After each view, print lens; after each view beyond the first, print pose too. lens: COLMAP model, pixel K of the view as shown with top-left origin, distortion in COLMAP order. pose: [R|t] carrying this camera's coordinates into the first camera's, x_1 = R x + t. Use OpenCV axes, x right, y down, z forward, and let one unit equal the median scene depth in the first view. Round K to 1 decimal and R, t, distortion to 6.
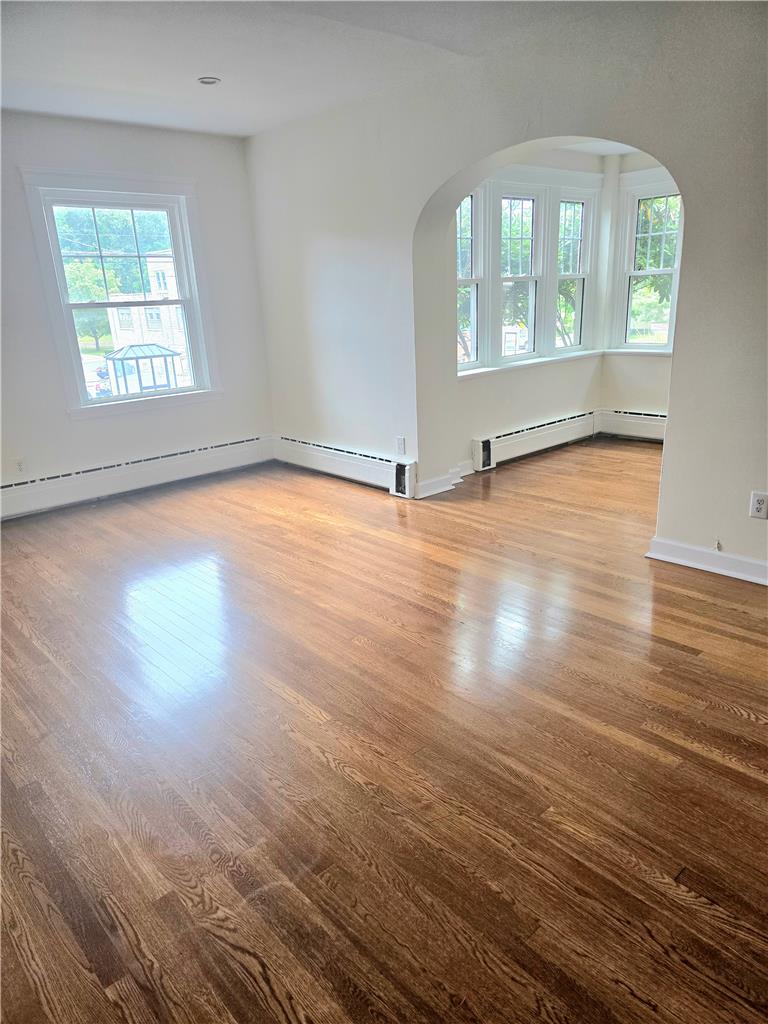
lens RADIAL K [[684.6, 0, 384.0], [0, 684.6, 512.0], [0, 0, 1]] dist [0.078209, -0.057283]
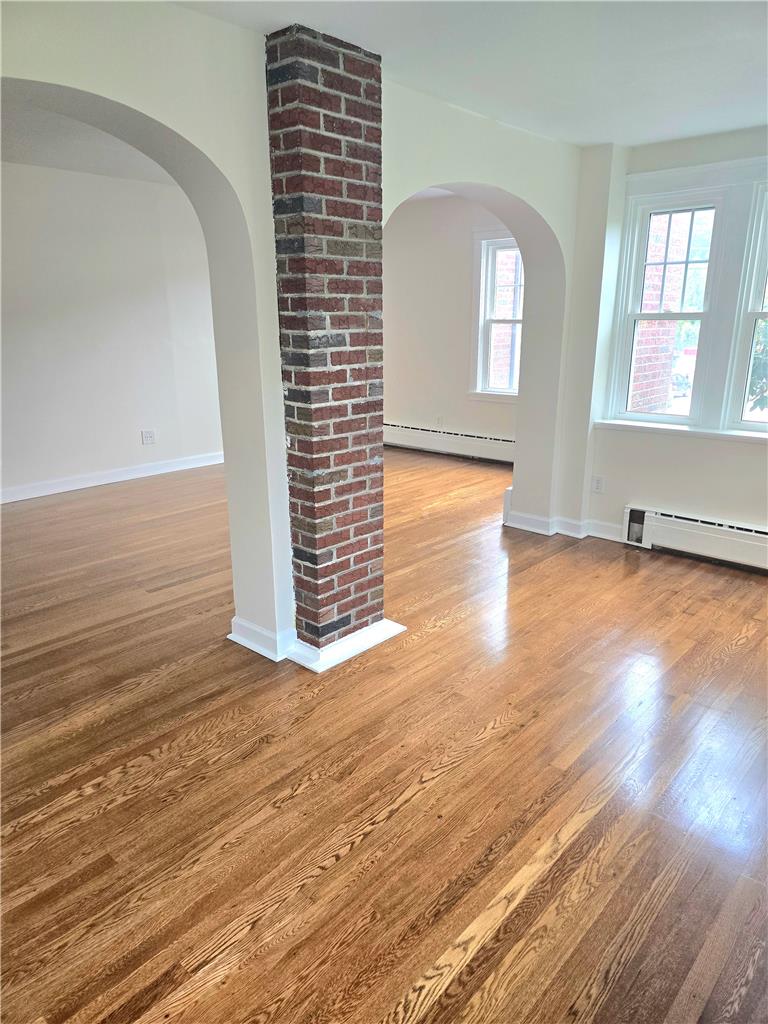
lens RADIAL K [[684.6, 0, 384.0], [0, 684.6, 512.0], [0, 0, 1]] dist [0.078209, -0.057283]
pose [[0.109878, 0.317083, -0.942011, 0.826367], [-0.302972, 0.913332, 0.272091, -0.218479], [0.946644, 0.255506, 0.196422, 0.530529]]
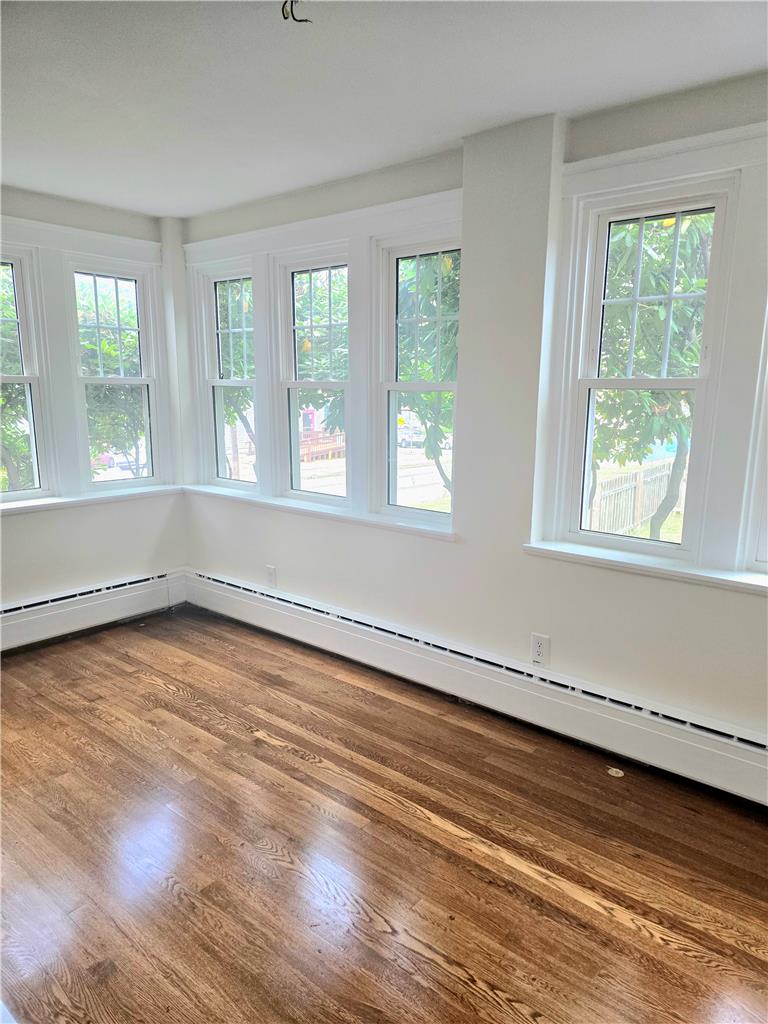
lens RADIAL K [[684.6, 0, 384.0], [0, 684.6, 512.0], [0, 0, 1]] dist [0.078209, -0.057283]
pose [[0.989850, 0.032198, 0.138423, 0.461427], [-0.014233, 0.991560, -0.128866, -0.133980], [-0.141404, 0.125588, 0.981953, 0.326426]]
